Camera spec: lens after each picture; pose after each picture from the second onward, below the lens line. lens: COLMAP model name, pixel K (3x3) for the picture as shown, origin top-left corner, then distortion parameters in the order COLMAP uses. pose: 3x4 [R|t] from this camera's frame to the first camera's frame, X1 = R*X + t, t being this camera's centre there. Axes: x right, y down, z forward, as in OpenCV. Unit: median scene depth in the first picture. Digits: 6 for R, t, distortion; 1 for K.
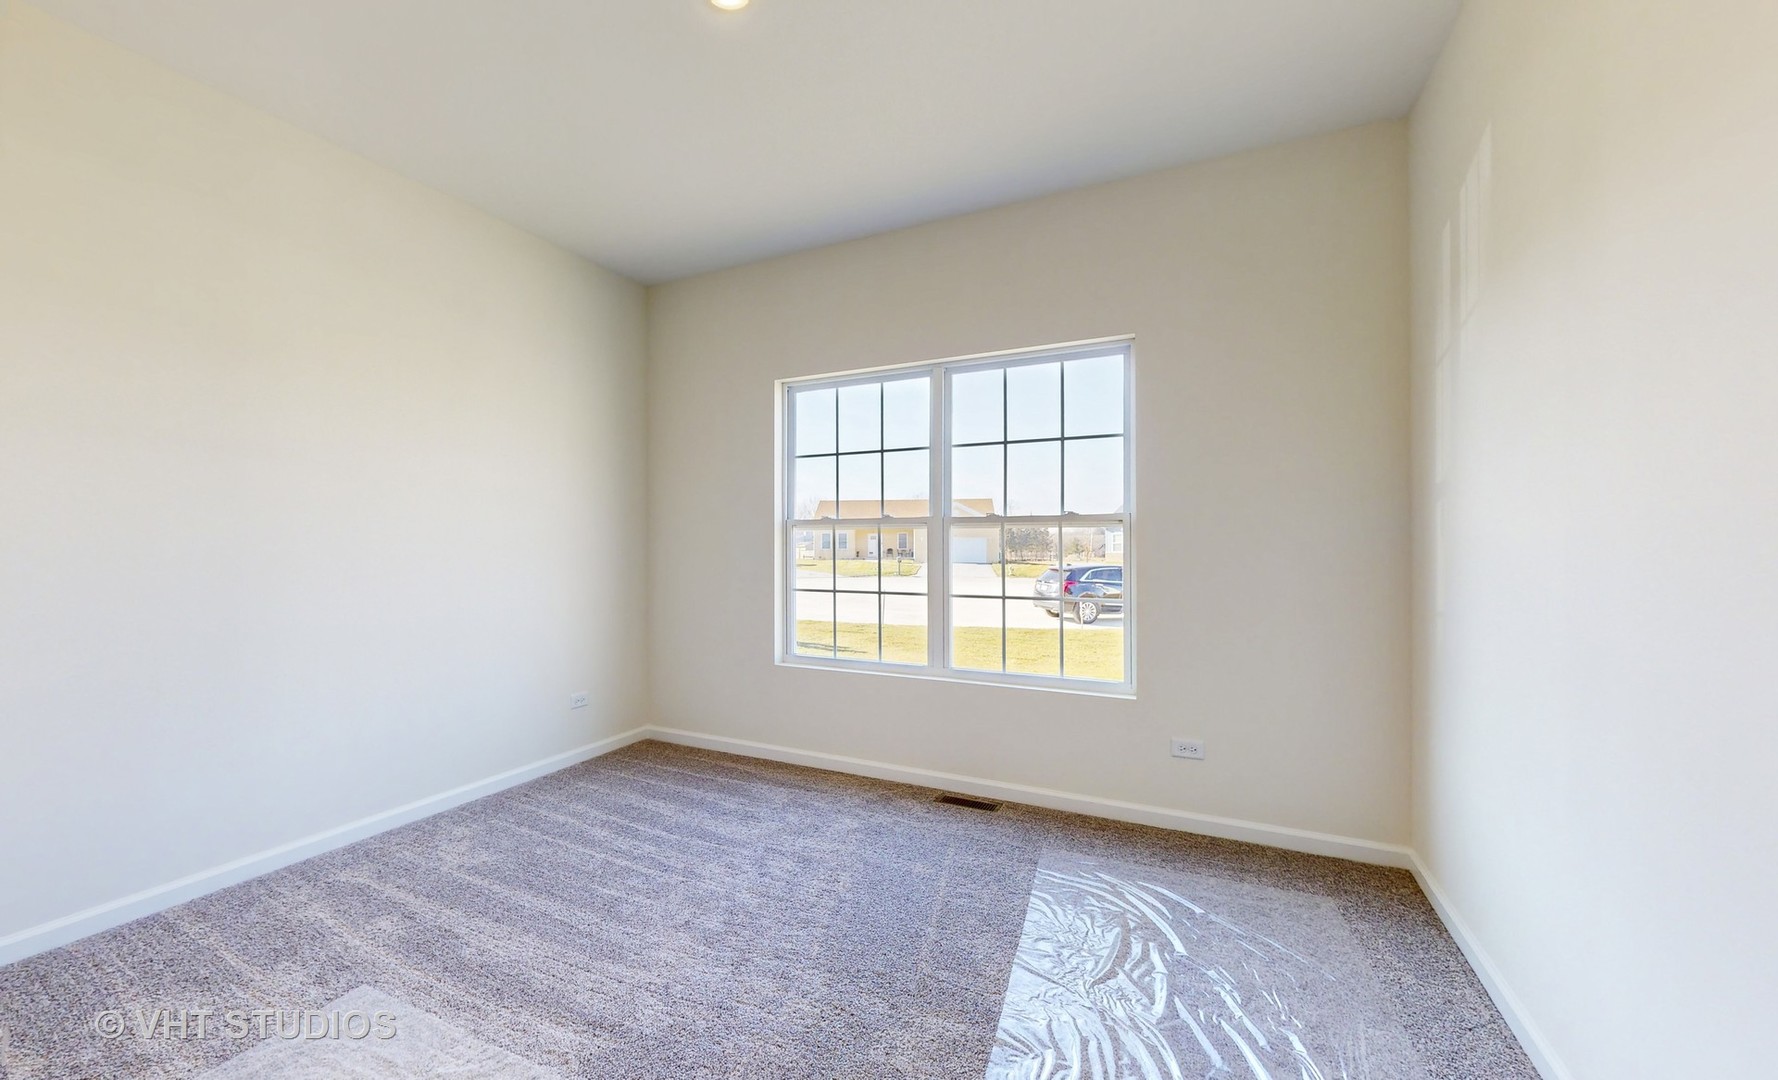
lens RADIAL K [[883.2, 0, 898.4], [0, 883.2, 548.7], [0, 0, 1]] dist [0.002854, 0.000110]
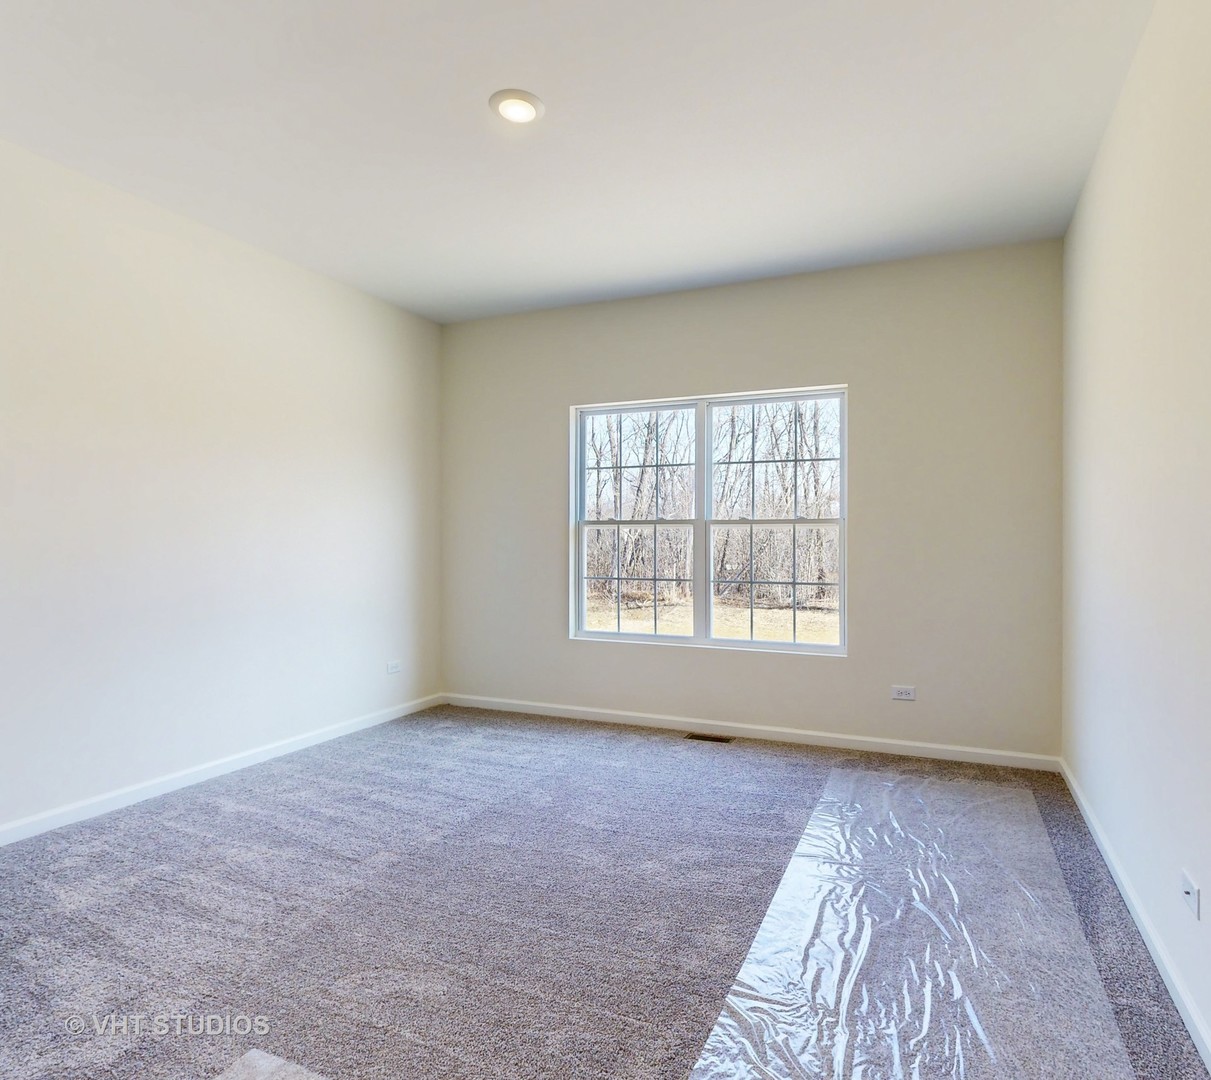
lens RADIAL K [[607.6, 0, 605.5], [0, 607.6, 540.0], [0, 0, 1]] dist [-0.017054, 0.000301]
pose [[0.978112, 0.001803, 0.208070, -0.271221], [-0.000832, 0.999988, -0.004755, -0.001433], [-0.208077, 0.004478, 0.978102, 0.174056]]
